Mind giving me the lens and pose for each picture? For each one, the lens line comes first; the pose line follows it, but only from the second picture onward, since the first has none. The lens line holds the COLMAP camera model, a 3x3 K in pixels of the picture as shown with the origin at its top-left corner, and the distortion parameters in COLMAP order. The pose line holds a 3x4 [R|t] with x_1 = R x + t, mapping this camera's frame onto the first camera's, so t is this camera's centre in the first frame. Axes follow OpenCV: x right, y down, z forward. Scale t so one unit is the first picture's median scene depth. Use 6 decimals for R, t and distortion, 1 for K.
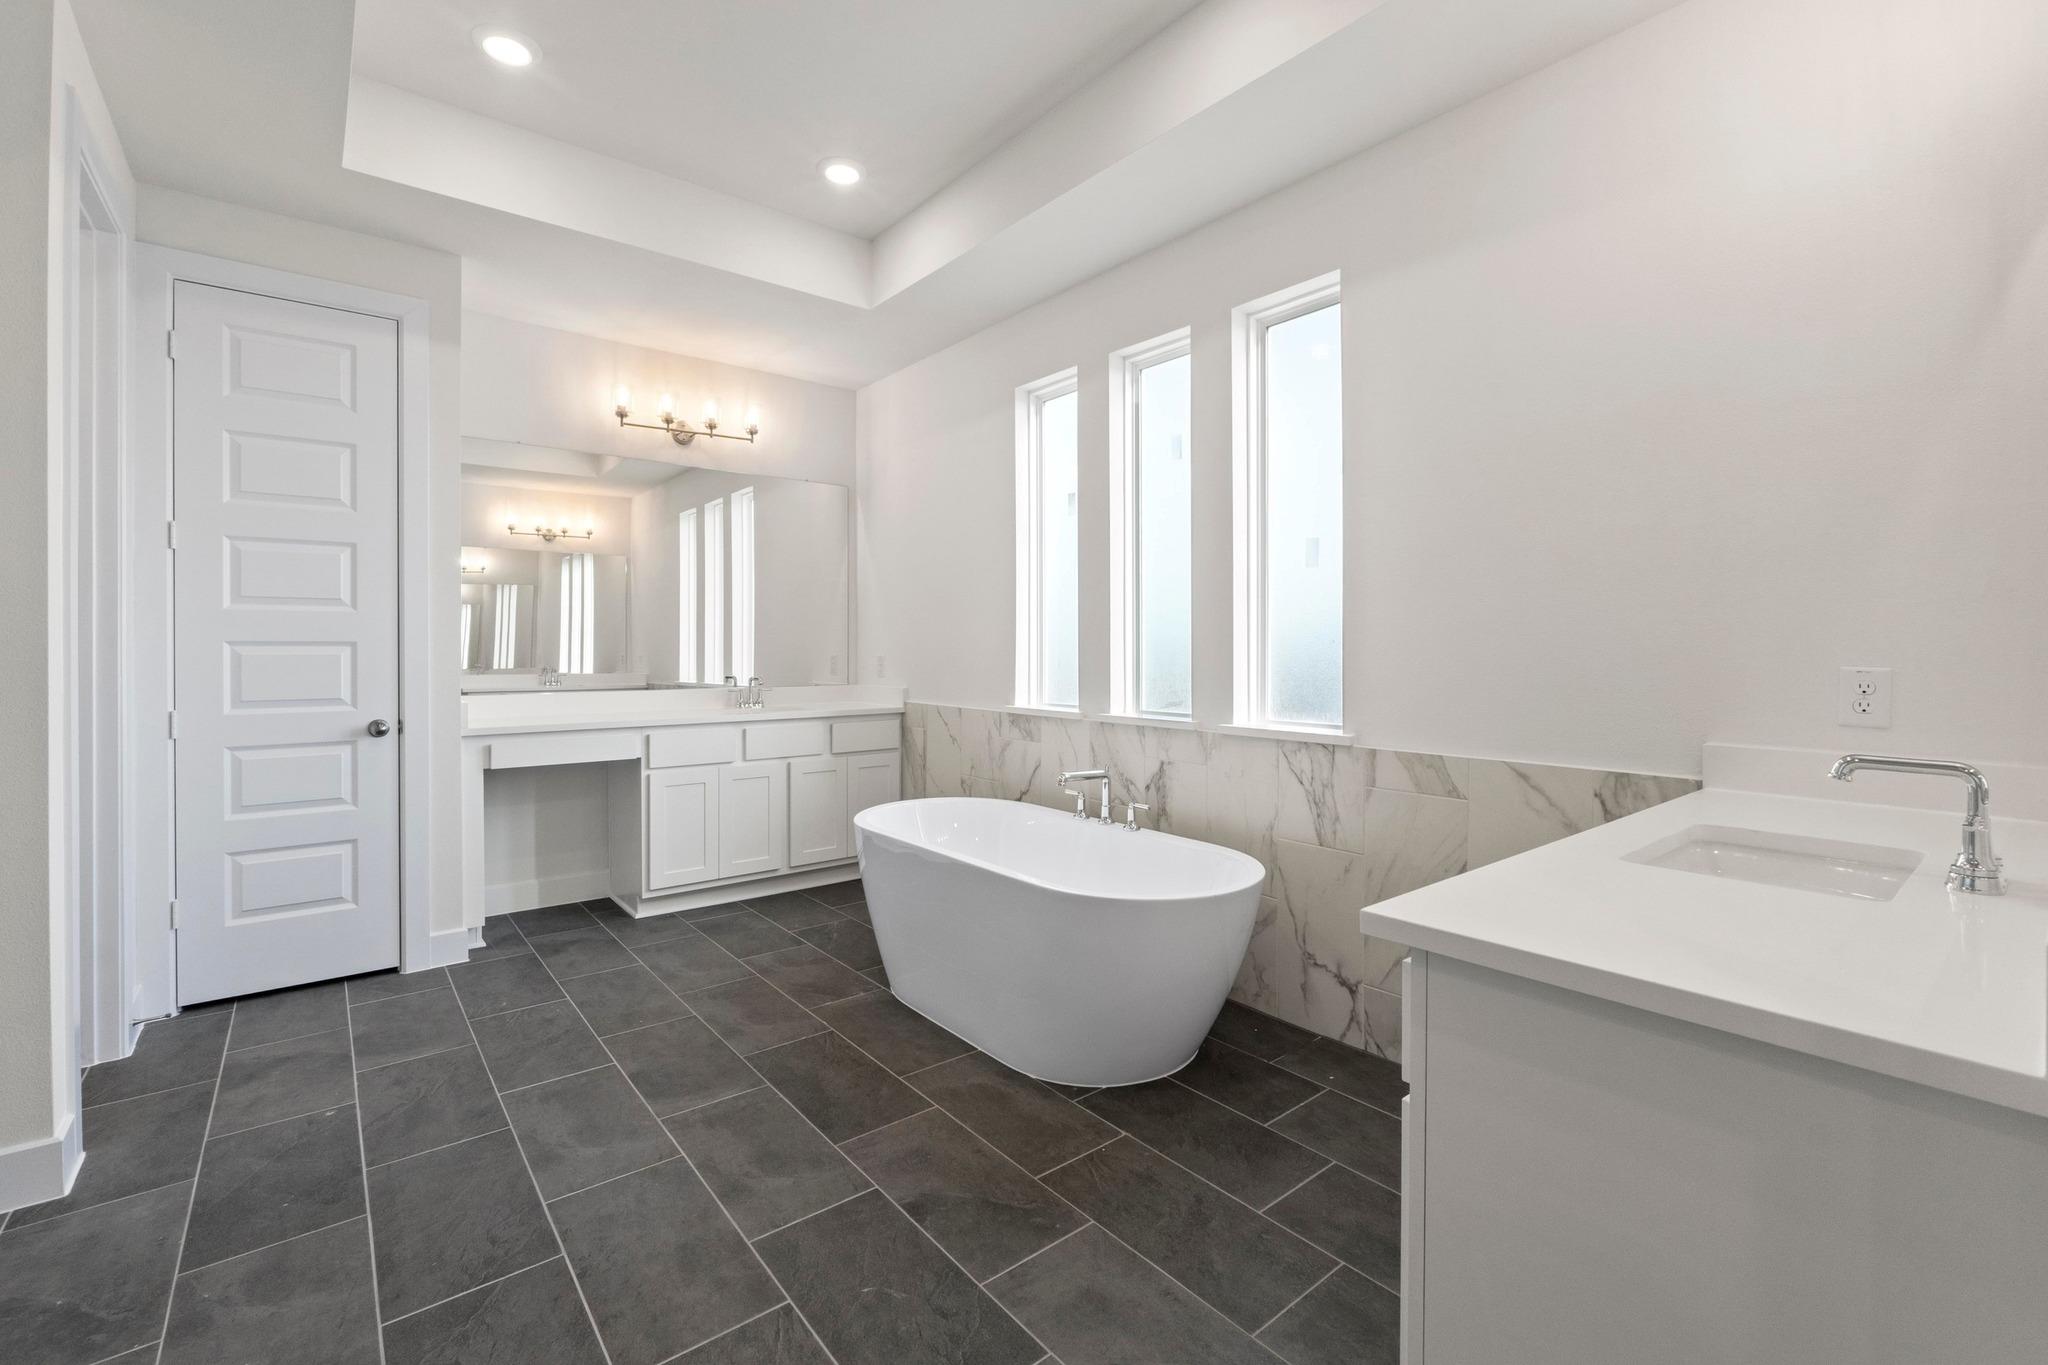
lens RADIAL K [[875.0, 0, 1020.2], [0, 875.0, 644.1], [0, 0, 1]] dist [-0.007949, 0.000396]
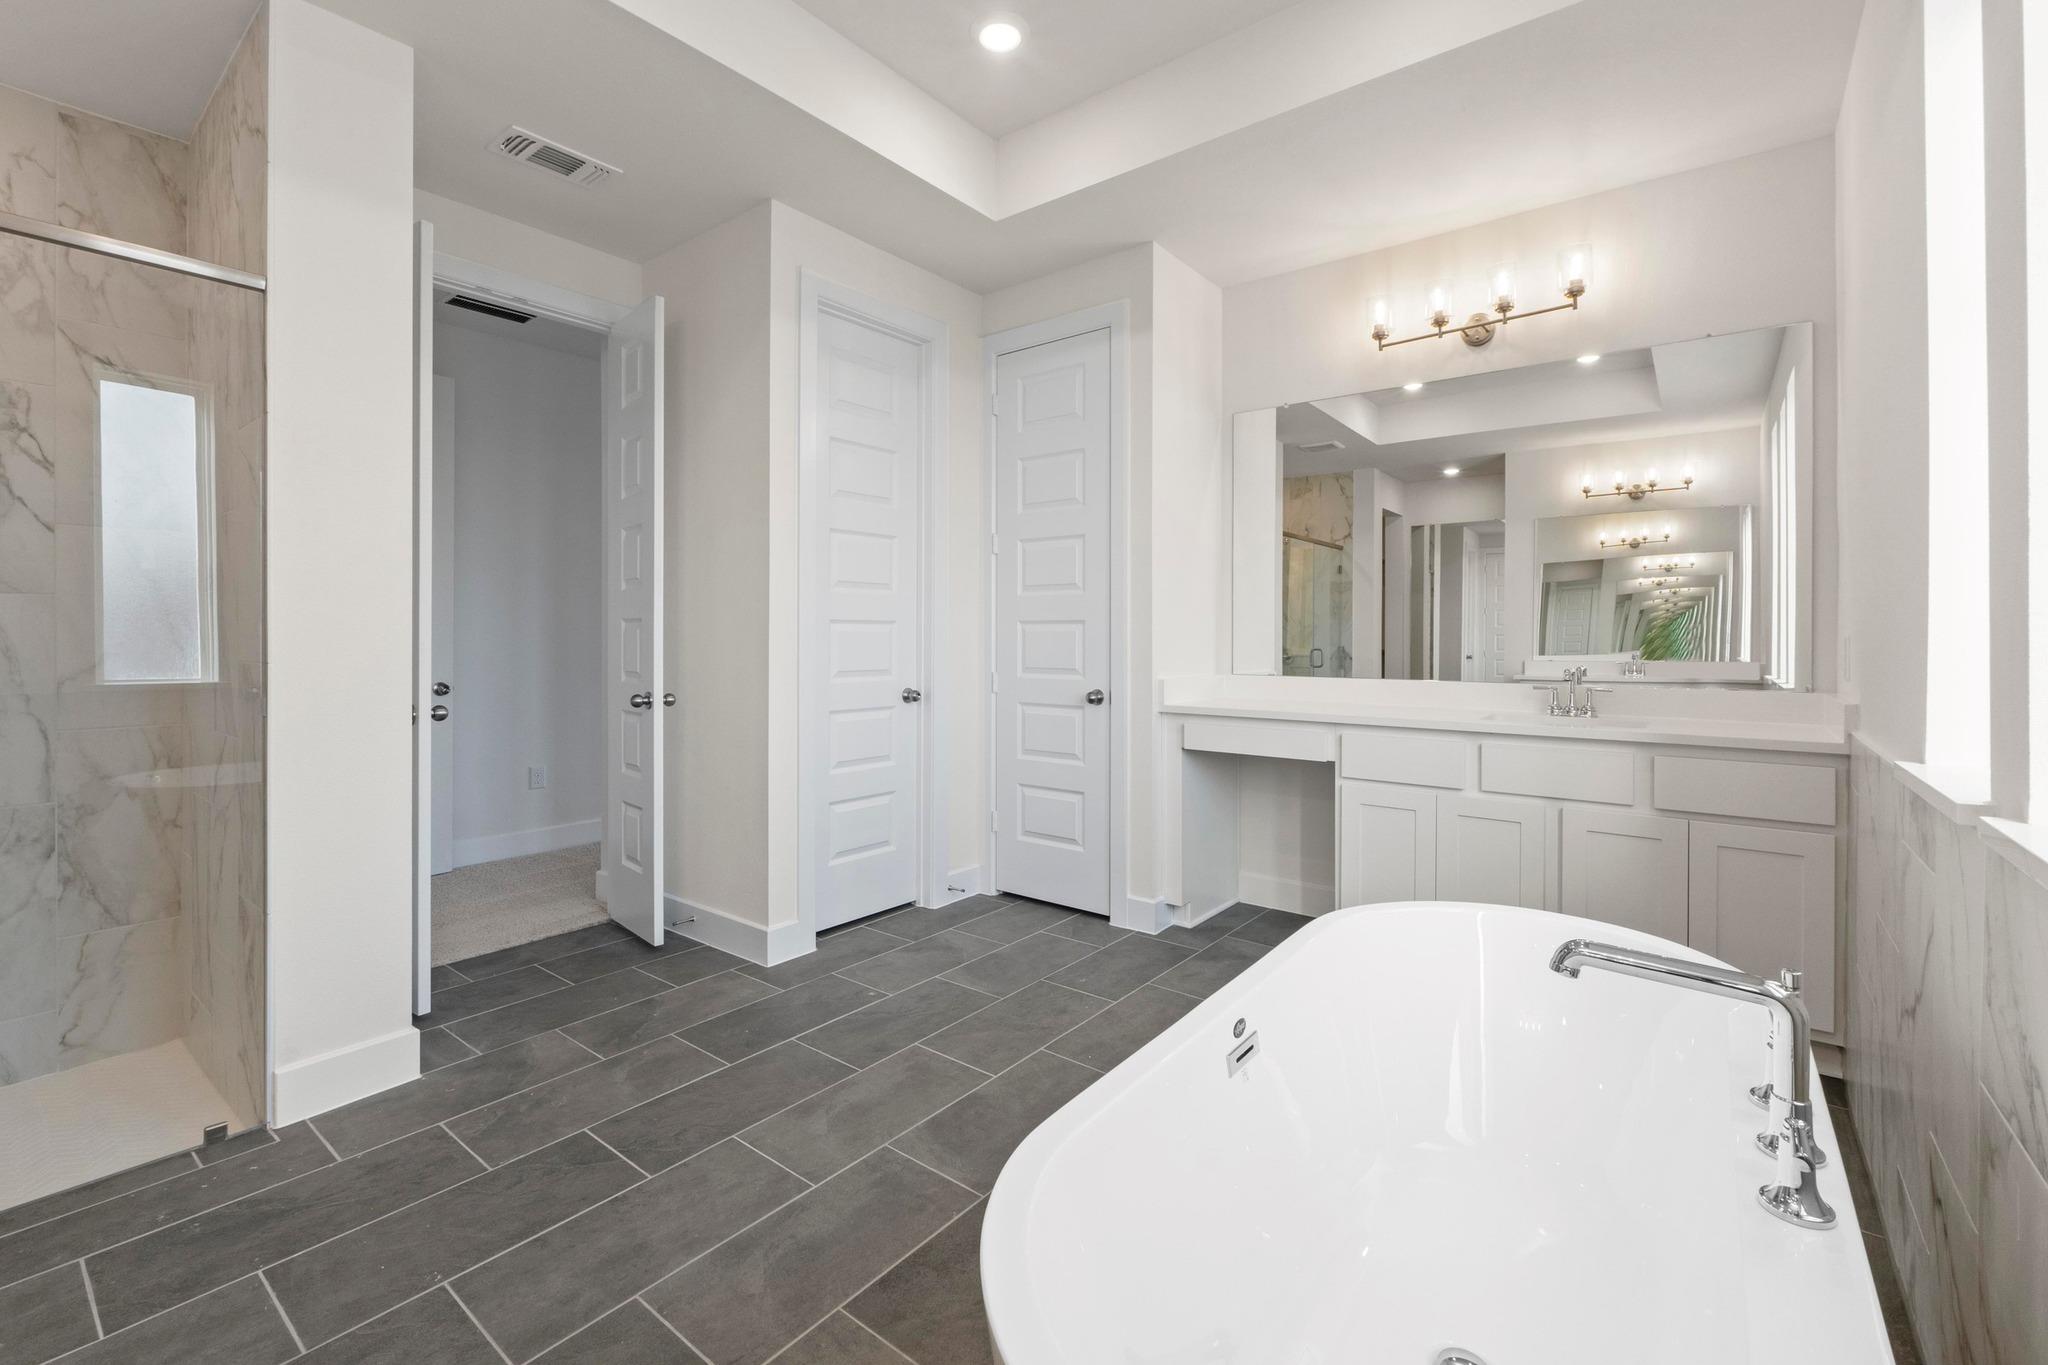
lens RADIAL K [[884.2, 0, 1024.0], [0, 884.2, 634.3], [0, 0, 1]] dist [-0.007372, -0.000024]
pose [[0.220825, 0.000788, -0.975313, 0.396813], [0.002637, 0.999996, 0.001405, 0.015932], [0.975310, -0.002882, 0.220822, 0.745791]]
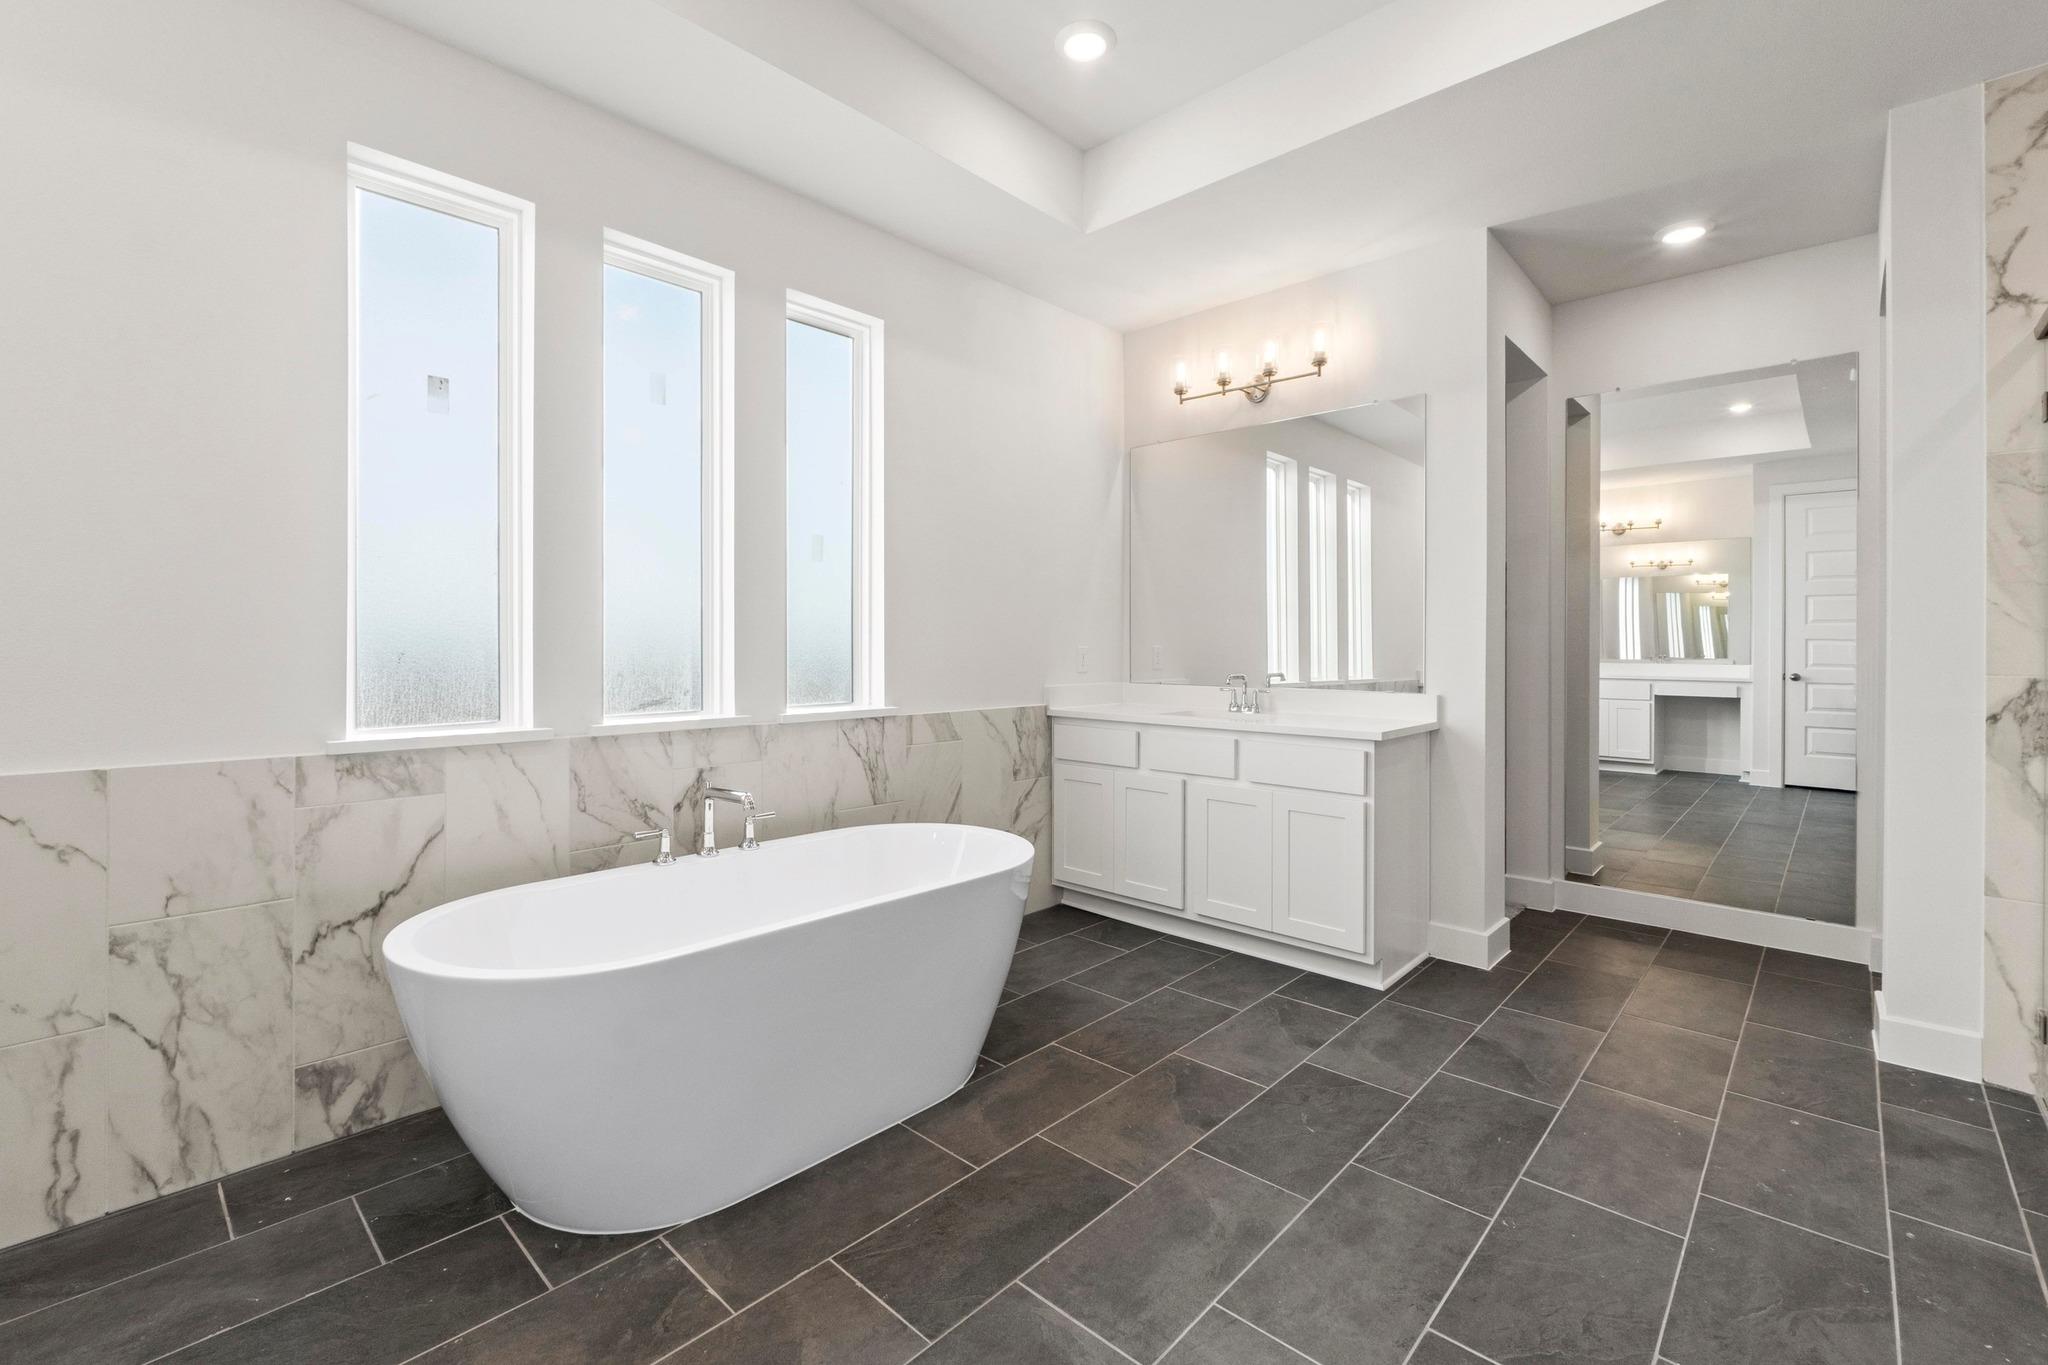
lens RADIAL K [[877.9, 0, 1018.9], [0, 877.9, 638.8], [0, 0, 1]] dist [-0.006799, -0.000341]
pose [[-0.133165, 0.003360, 0.991088, -0.821808], [-0.007804, 0.999960, -0.004439, 0.012091], [-0.991063, -0.008325, -0.133134, 0.938601]]
